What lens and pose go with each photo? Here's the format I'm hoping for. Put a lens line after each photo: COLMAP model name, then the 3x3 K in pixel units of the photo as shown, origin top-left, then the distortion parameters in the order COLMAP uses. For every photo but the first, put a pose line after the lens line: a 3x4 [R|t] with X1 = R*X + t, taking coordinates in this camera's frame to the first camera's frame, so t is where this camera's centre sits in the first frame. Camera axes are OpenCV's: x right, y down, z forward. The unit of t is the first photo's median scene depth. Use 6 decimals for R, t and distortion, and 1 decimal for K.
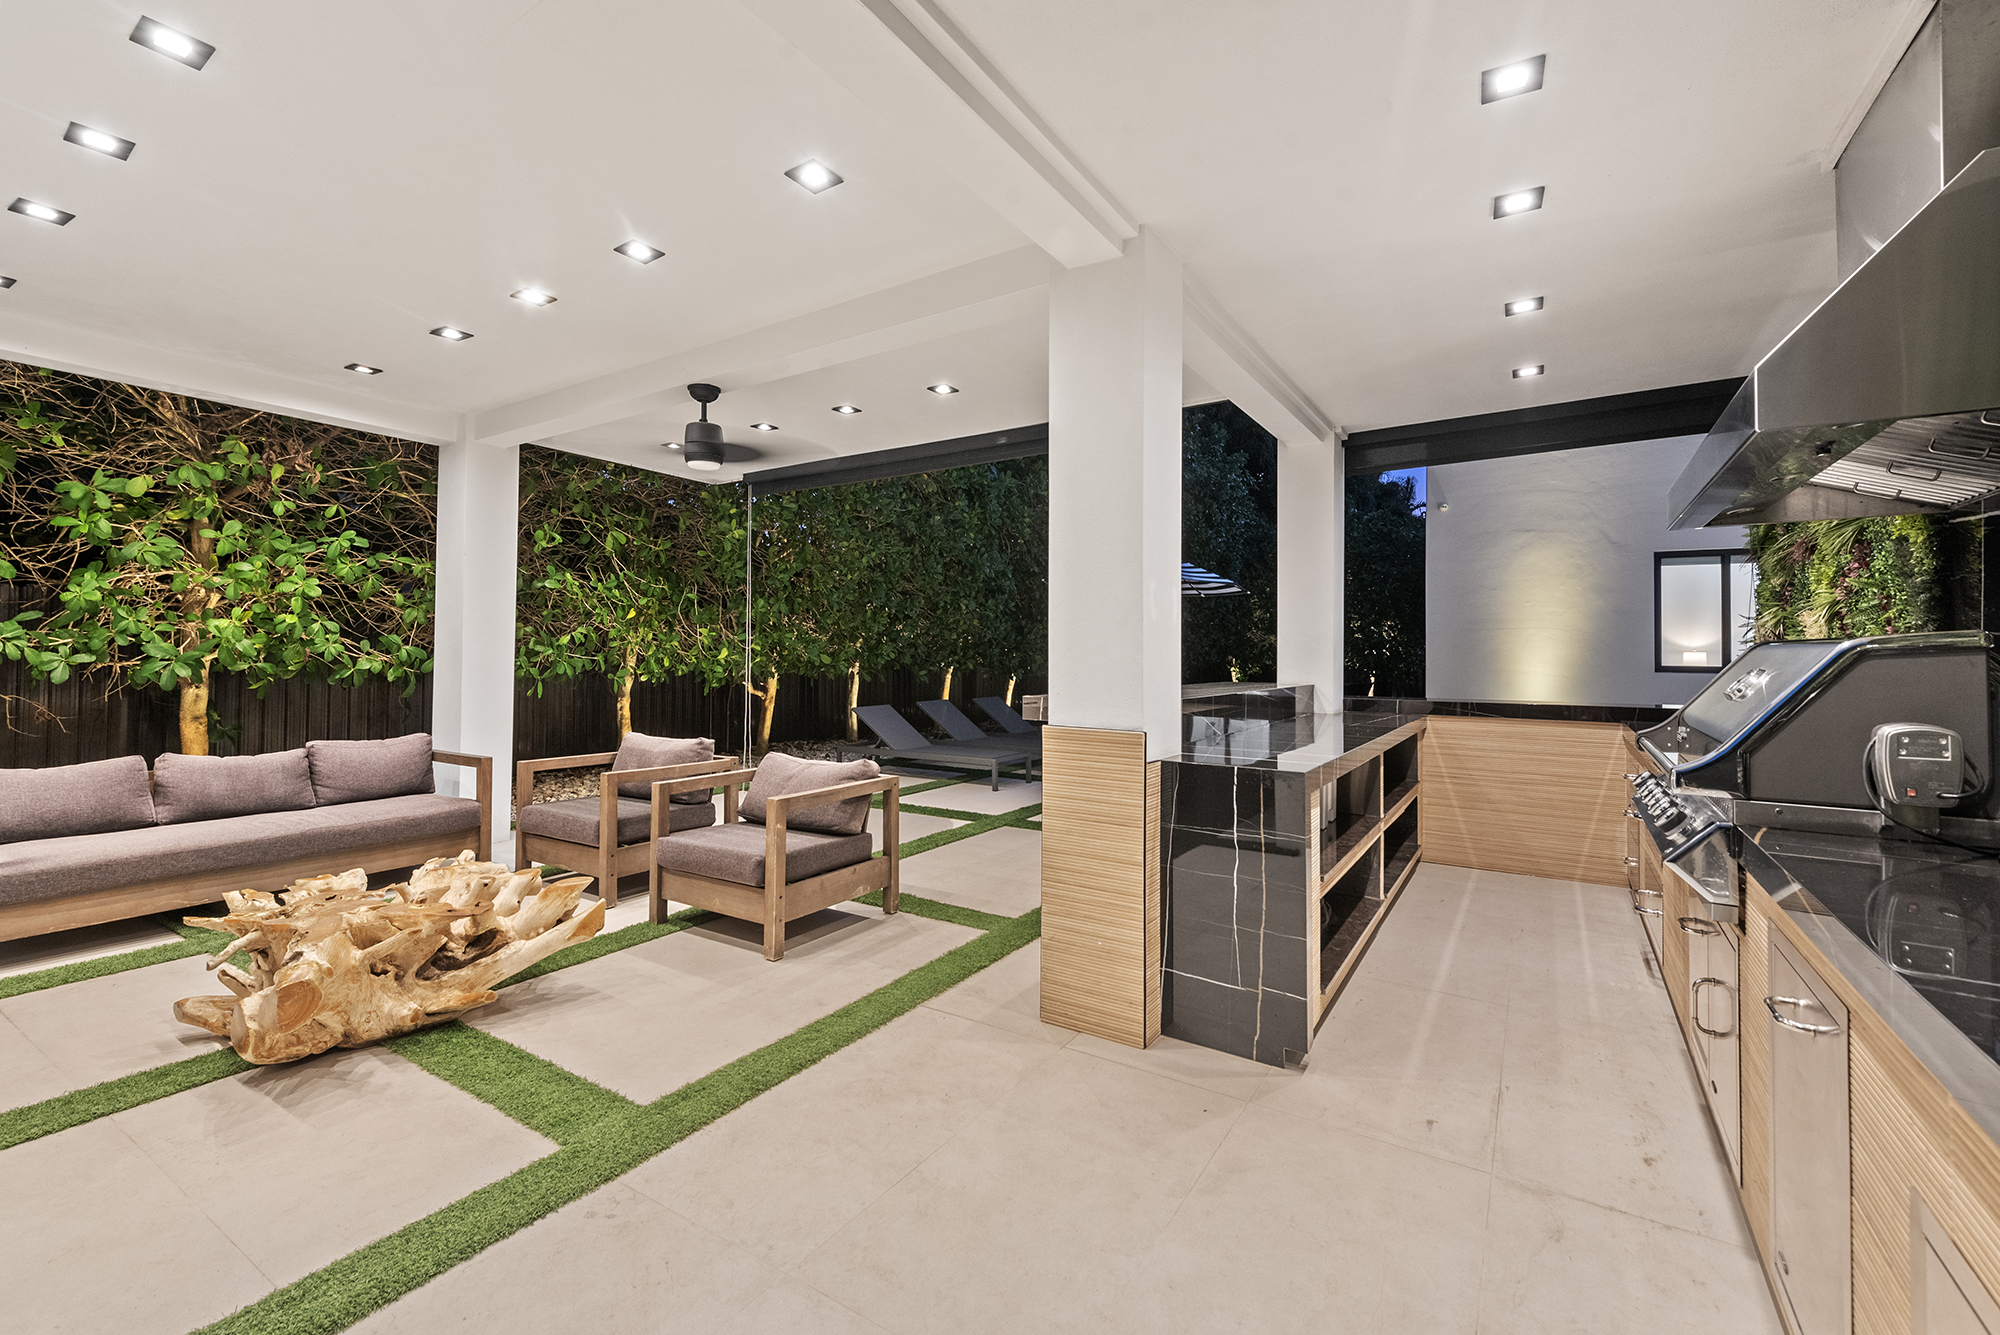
lens RADIAL K [[832.3, 0, 1000.8], [0, 832.3, 649.0], [0, 0, 1]] dist [0.009336, -0.002934]
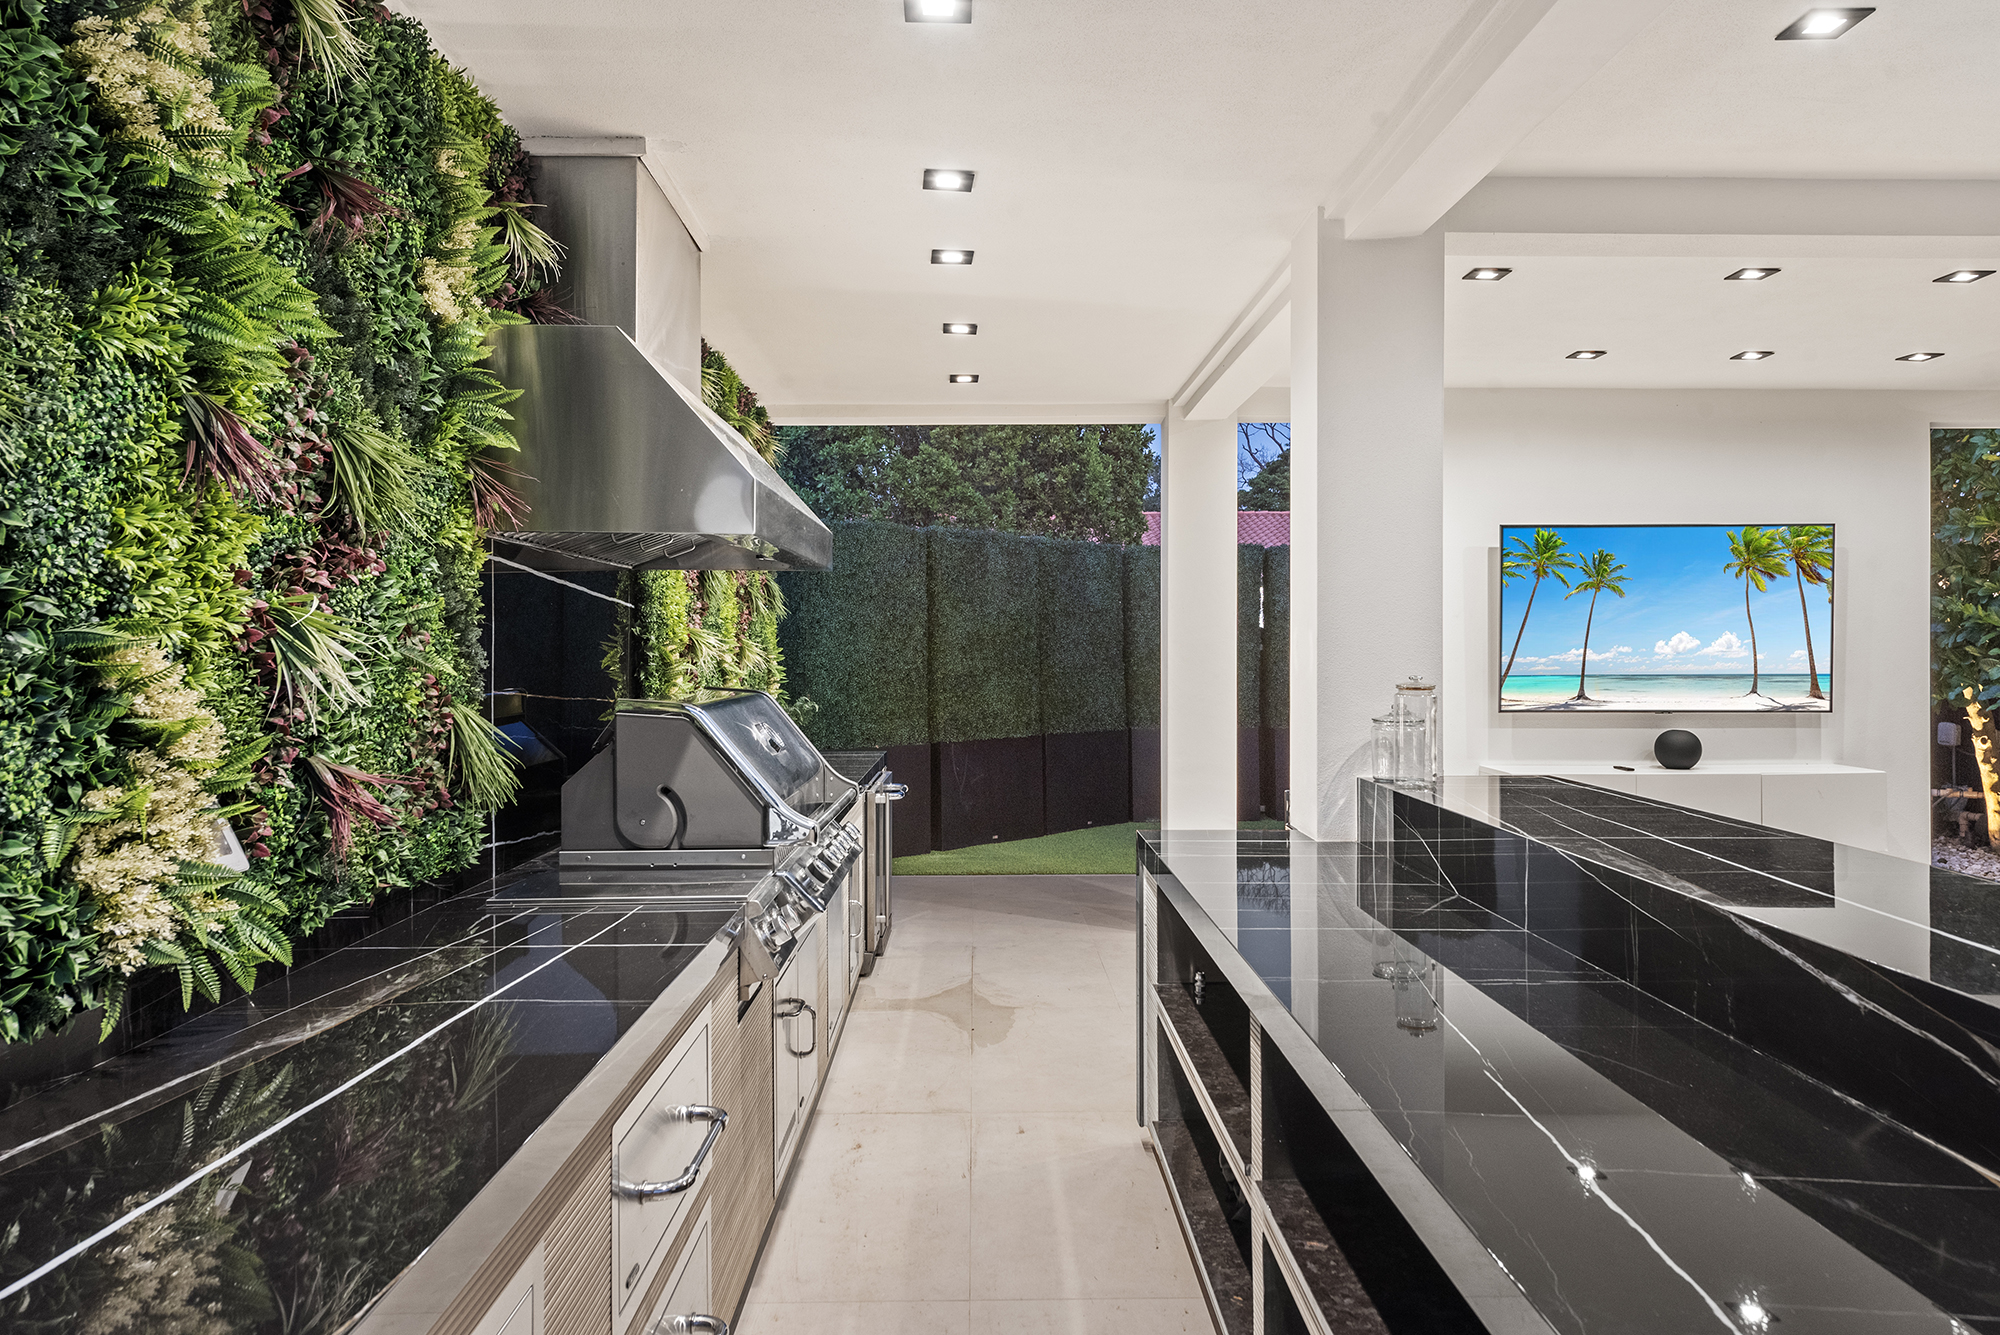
lens RADIAL K [[1277.8, 0, 1002.4], [0, 1277.8, 663.7], [0, 0, 1]] dist [0.000854, 0.000108]
pose [[-0.827058, 0.009007, -0.562045, 1.304426], [0.005307, 0.999952, 0.008214, -0.054732], [0.562092, 0.003811, -0.827066, 2.101215]]
